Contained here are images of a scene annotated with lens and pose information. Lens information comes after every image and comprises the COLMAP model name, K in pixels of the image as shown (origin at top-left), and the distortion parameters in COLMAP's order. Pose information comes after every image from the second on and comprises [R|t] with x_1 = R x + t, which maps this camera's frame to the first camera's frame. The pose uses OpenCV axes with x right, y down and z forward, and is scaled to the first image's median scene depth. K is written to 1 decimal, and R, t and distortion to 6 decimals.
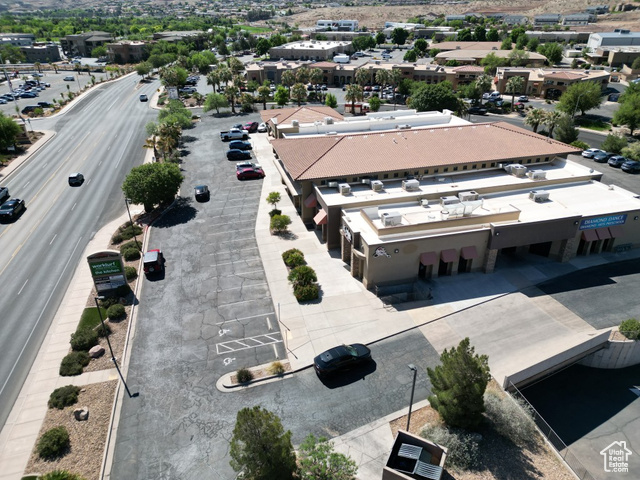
lens RADIAL K [[446.1, 0, 318.5], [0, 446.1, 239.2], [0, 0, 1]] dist [0.075387, -0.070649]
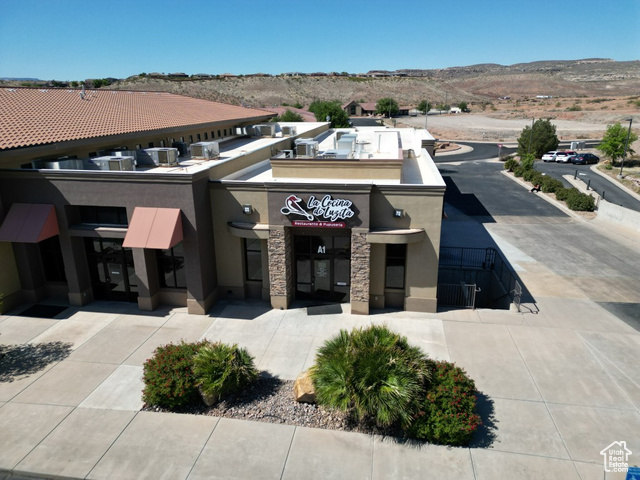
lens RADIAL K [[446.1, 0, 318.5], [0, 446.1, 239.2], [0, 0, 1]] dist [0.075387, -0.070649]
pose [[0.410775, -0.268712, 0.871239, -0.208246], [0.427079, 0.900971, 0.076521, -0.016423], [-0.805523, 0.340655, 0.484858, 0.689722]]
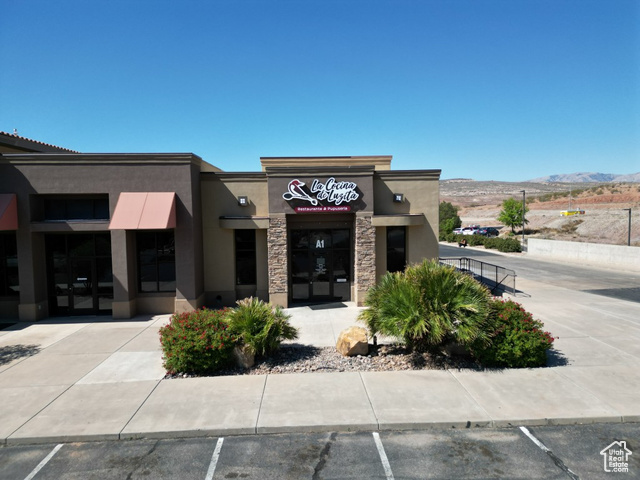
lens RADIAL K [[446.1, 0, 318.5], [0, 446.1, 239.2], [0, 0, 1]] dist [0.075387, -0.070649]
pose [[0.209103, -0.058582, 0.976137, -0.230793], [0.463483, 0.884901, -0.046178, 0.026875], [-0.861080, 0.462080, 0.212187, 0.780415]]
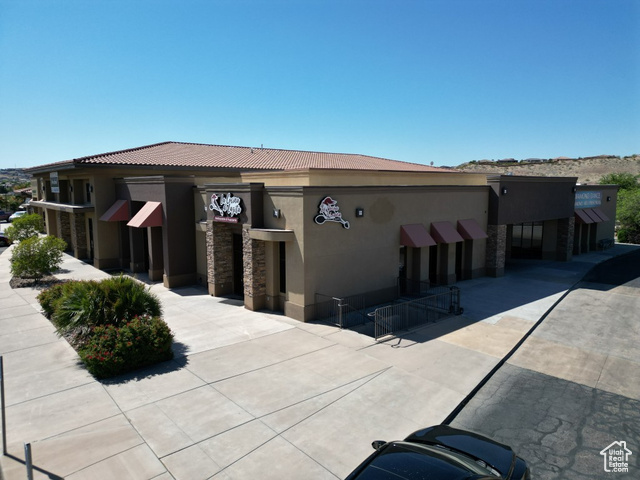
lens RADIAL K [[446.1, 0, 318.5], [0, 446.1, 239.2], [0, 0, 1]] dist [0.075387, -0.070649]
pose [[0.902017, -0.044683, 0.429381, -0.030092], [0.195943, 0.928649, -0.314988, 0.133069], [-0.384670, 0.368259, 0.846413, 0.519277]]
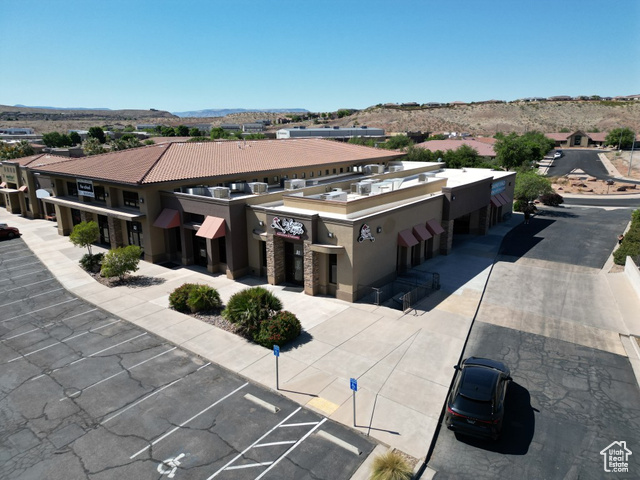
lens RADIAL K [[446.1, 0, 318.5], [0, 446.1, 239.2], [0, 0, 1]] dist [0.075387, -0.070649]
pose [[0.795762, -0.145675, 0.587828, -0.214759], [0.280193, 0.949065, -0.144111, 0.083188], [-0.536894, 0.279383, 0.796047, 0.412980]]
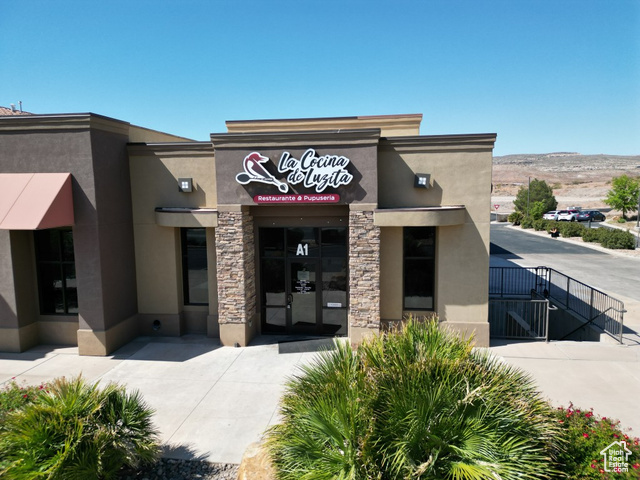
lens RADIAL K [[448.1, 0, 320.0], [0, 448.1, 240.0], [0, 0, 1]] dist [0.066143, -0.062833]
pose [[0.381897, -0.102403, 0.918514, -0.115671], [0.434463, 0.897074, -0.080627, 0.032192], [-0.815718, 0.429852, 0.387080, 0.757650]]
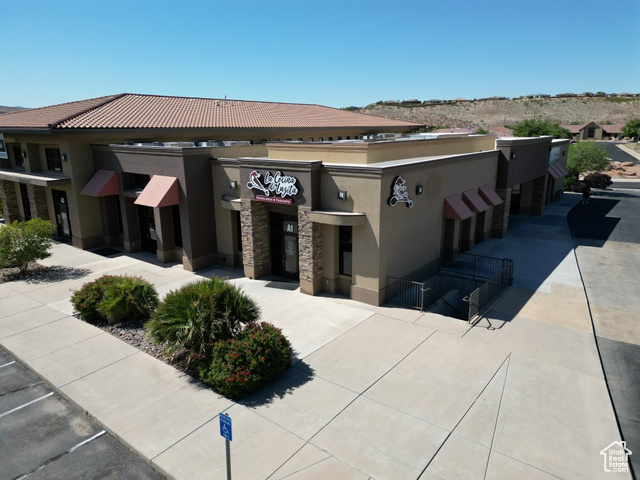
lens RADIAL K [[446.1, 0, 318.5], [0, 446.1, 239.2], [0, 0, 1]] dist [0.075387, -0.070649]
pose [[0.795116, -0.145972, 0.588628, -0.110751], [0.282103, 0.948223, -0.145916, 0.079063], [-0.536851, 0.282074, 0.795126, 0.570043]]
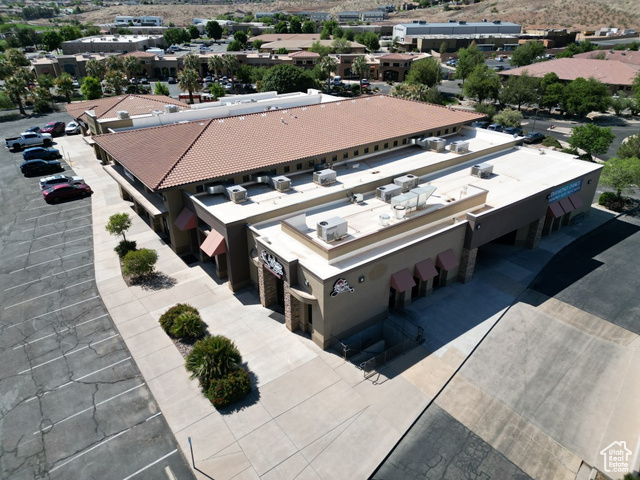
lens RADIAL K [[446.1, 0, 318.5], [0, 446.1, 239.2], [0, 0, 1]] dist [0.075387, -0.070649]
pose [[0.926091, -0.167513, 0.338076, -0.062673], [0.169650, 0.985225, 0.023445, -0.041404], [-0.337009, 0.035642, 0.940827, 0.335615]]
